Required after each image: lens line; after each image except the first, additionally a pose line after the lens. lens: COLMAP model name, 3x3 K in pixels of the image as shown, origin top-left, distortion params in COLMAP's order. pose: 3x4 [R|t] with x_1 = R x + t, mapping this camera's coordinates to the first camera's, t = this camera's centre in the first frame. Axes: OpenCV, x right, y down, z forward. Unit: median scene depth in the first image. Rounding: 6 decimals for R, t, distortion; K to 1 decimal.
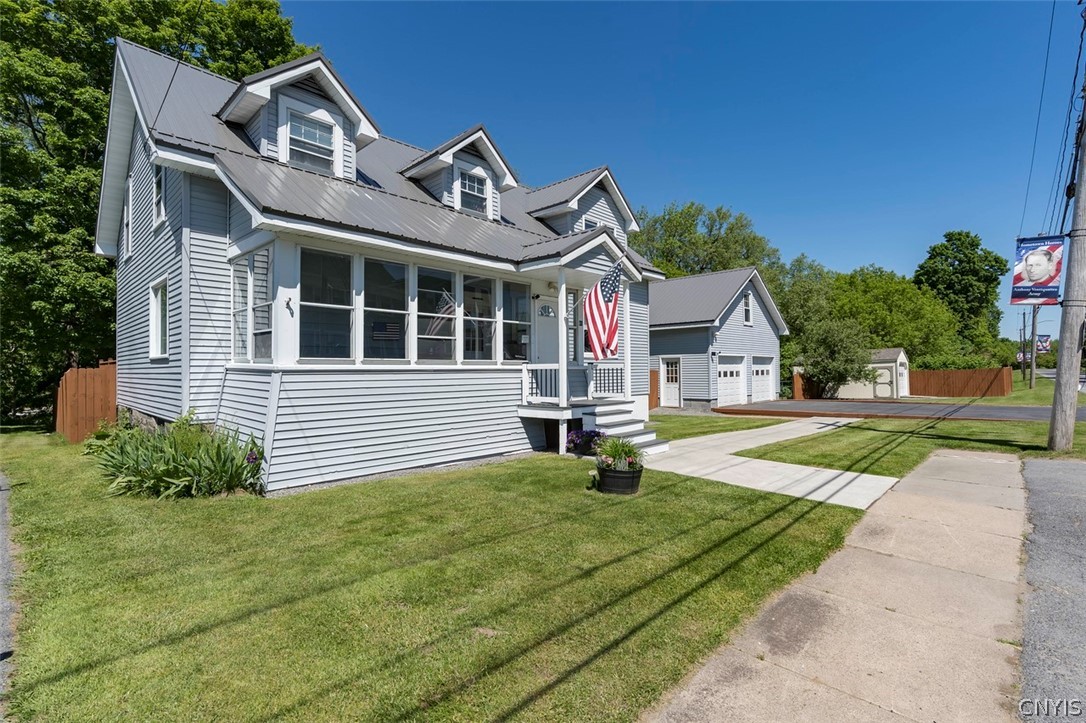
lens RADIAL K [[506.1, 0, 540.7], [0, 506.1, 365.6], [0, 0, 1]] dist [-0.006388, -0.000291]
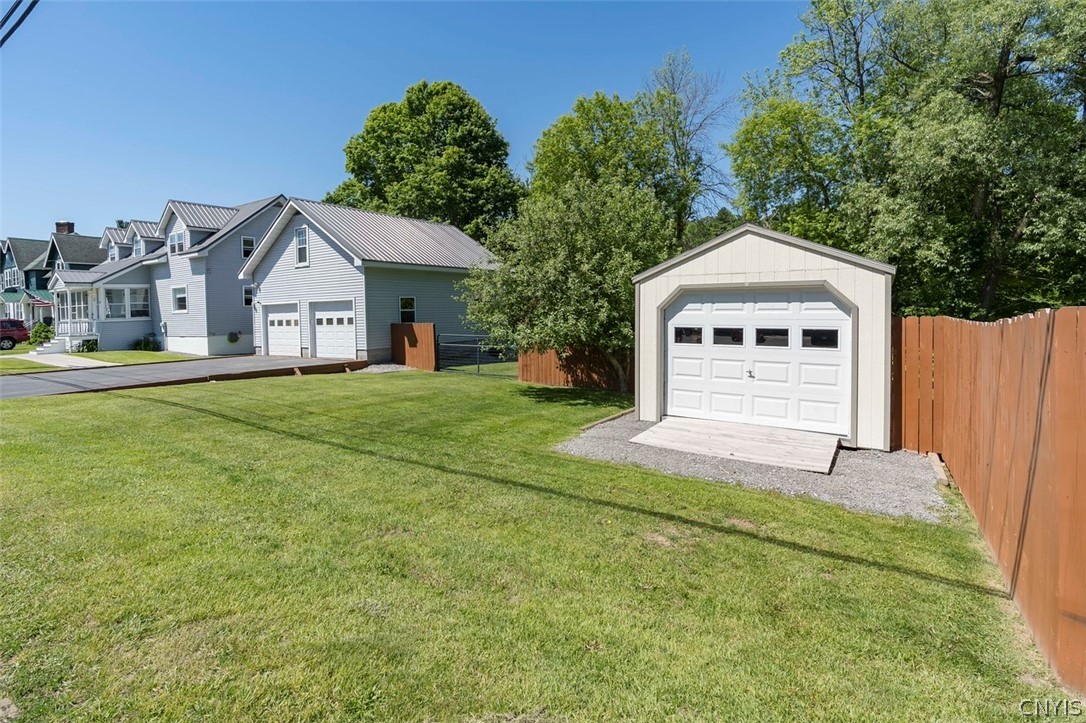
lens RADIAL K [[506.1, 0, 548.5], [0, 506.1, 321.6], [0, 0, 1]] dist [-0.006388, -0.000291]
pose [[0.199053, 0.023856, -0.979698, 2.884187], [0.032254, 0.999003, 0.030879, 0.001574], [0.979458, -0.037746, 0.198085, 2.669588]]
